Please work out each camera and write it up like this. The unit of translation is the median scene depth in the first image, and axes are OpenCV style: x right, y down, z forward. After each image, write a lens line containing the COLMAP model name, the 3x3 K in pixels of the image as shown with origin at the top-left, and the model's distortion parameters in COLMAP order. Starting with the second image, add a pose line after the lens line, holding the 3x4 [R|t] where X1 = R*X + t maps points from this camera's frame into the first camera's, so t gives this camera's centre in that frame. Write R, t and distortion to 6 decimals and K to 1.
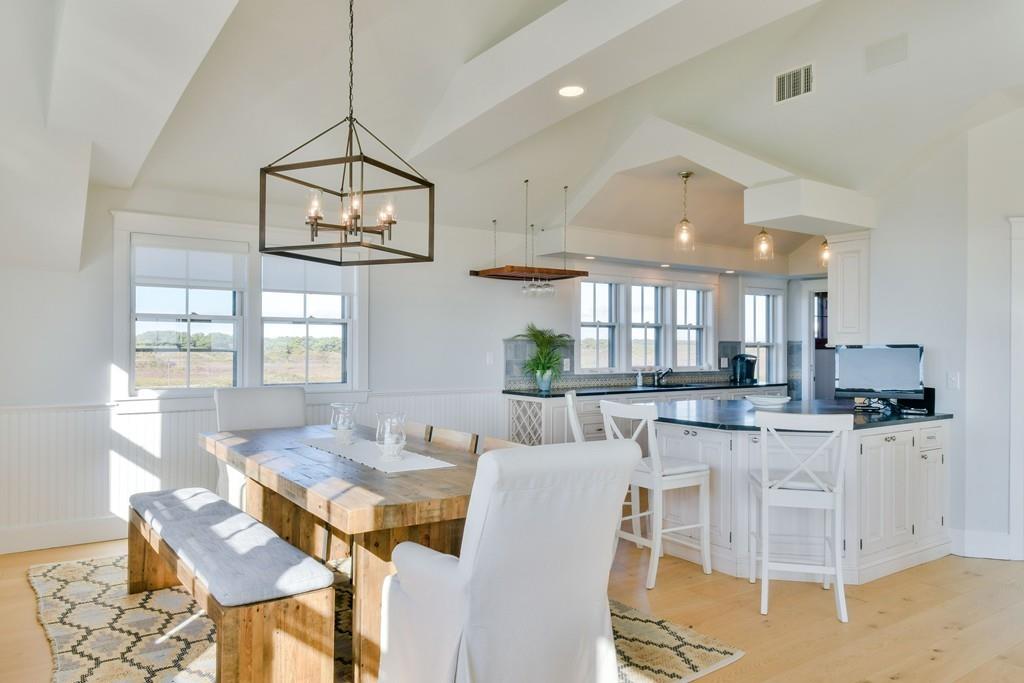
lens RADIAL K [[706.5, 0, 512.0], [0, 706.5, 341.5], [0, 0, 1]] dist [0.006657, 0.002828]
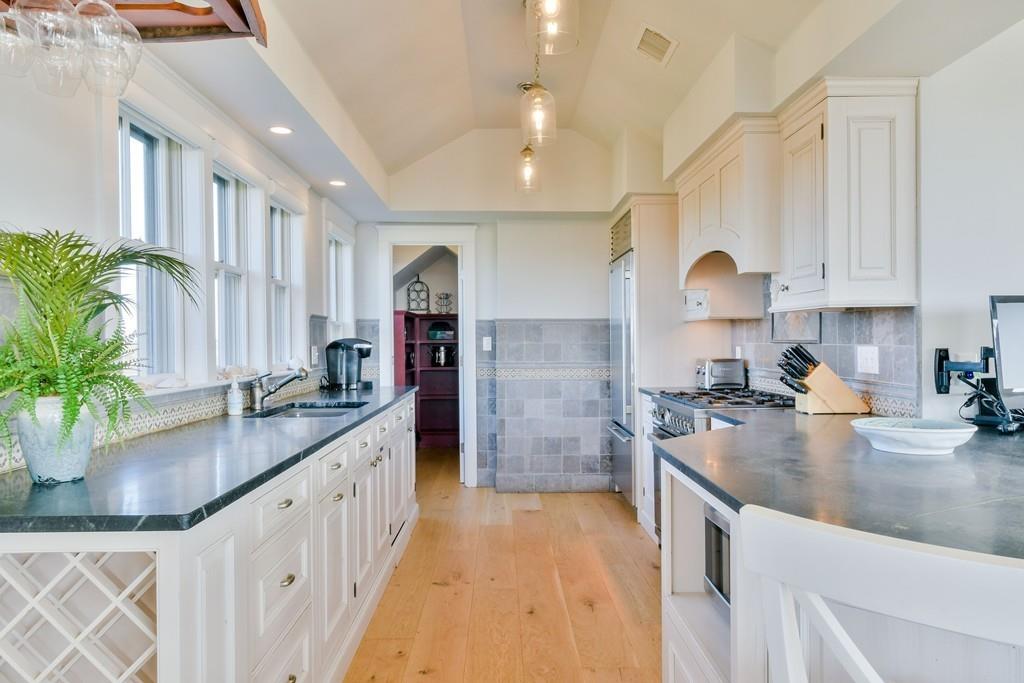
lens RADIAL K [[706.5, 0, 512.0], [0, 706.5, 341.5], [0, 0, 1]] dist [0.006657, 0.002828]
pose [[0.559859, -0.006905, 0.828559, -0.059602], [0.003918, 0.999976, 0.005686, 0.019299], [-0.828579, 0.000063, 0.559872, 0.649278]]
